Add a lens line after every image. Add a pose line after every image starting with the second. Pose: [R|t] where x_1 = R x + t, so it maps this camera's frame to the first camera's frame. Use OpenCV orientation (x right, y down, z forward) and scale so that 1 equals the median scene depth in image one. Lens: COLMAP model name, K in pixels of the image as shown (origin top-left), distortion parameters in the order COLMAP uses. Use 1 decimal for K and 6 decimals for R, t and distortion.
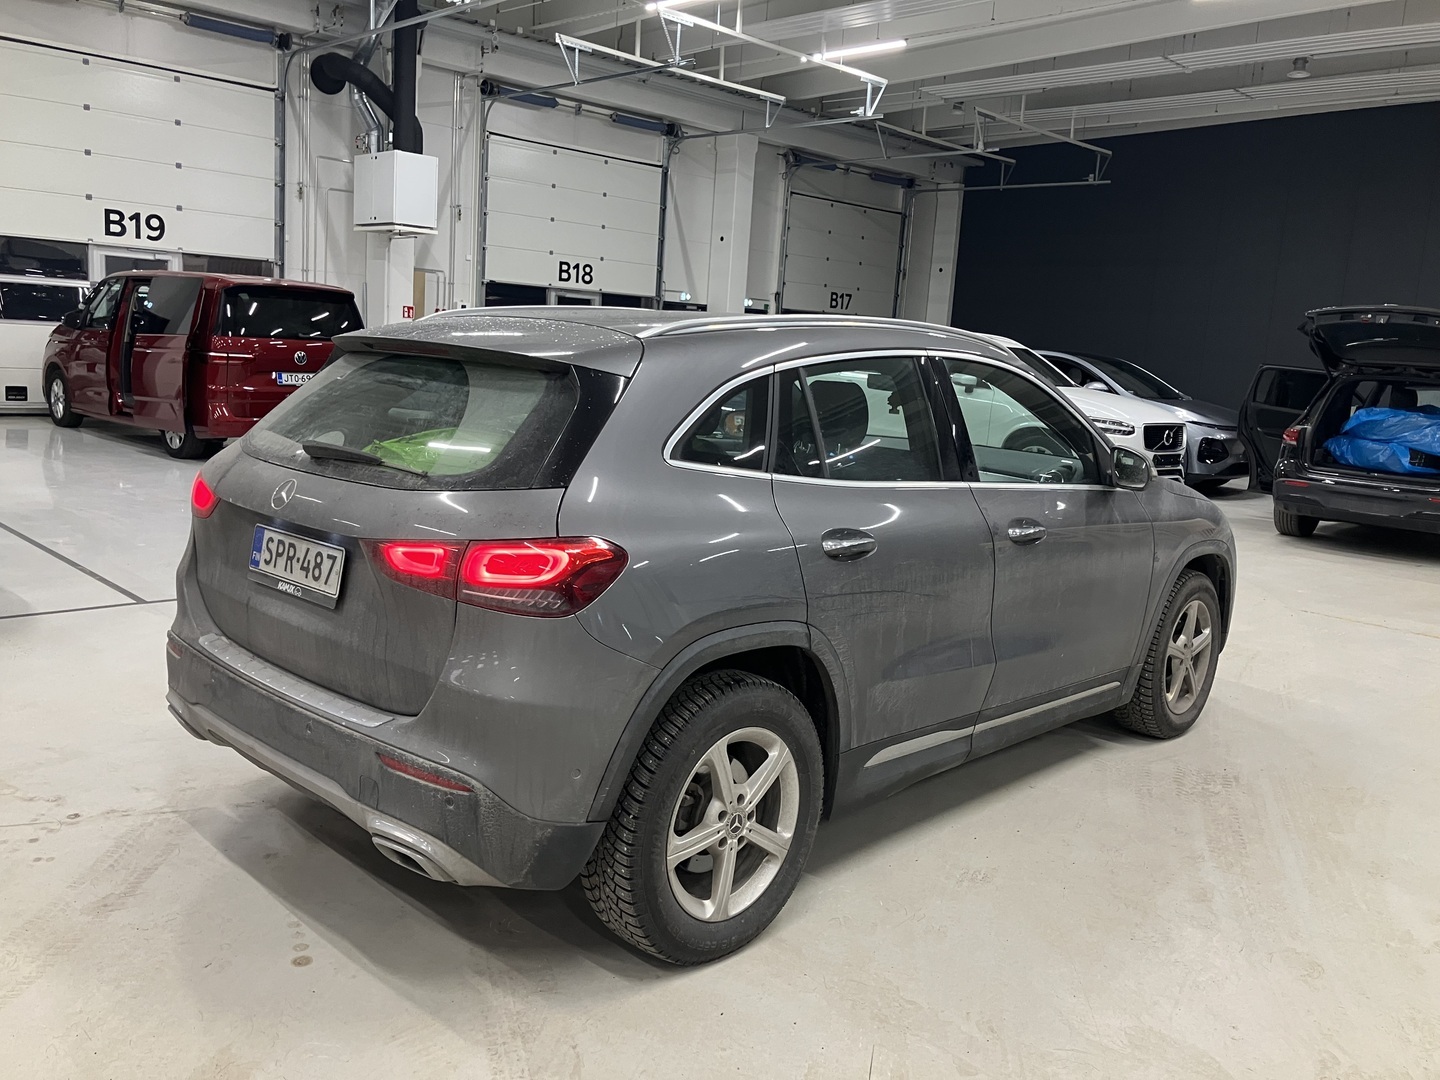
lens RADIAL K [[1194.9, 0, 711.9], [0, 1194.9, 542.4], [0, 0, 1]] dist [0.037282, -0.105146]
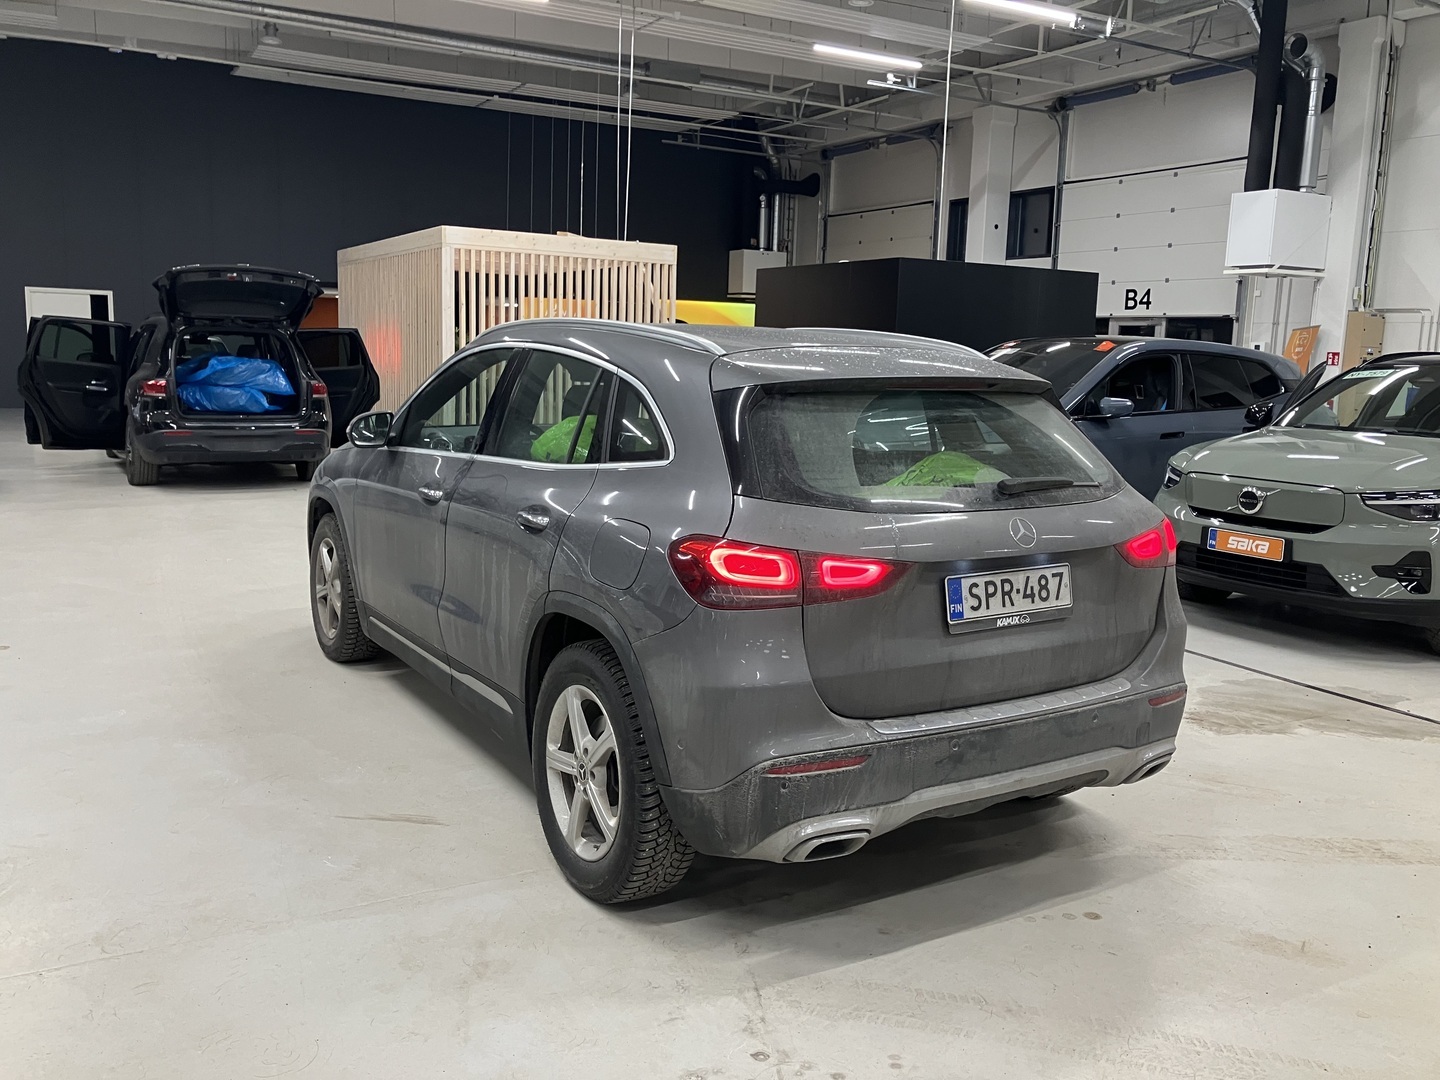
lens RADIAL K [[1194.9, 0, 711.9], [0, 1194.9, 542.4], [0, 0, 1]] dist [0.037282, -0.105146]
pose [[0.241358, -0.205611, 0.948404, -1.394805], [0.142346, 0.974227, 0.174984, -0.249310], [-0.959939, 0.092768, 0.264406, 0.966242]]
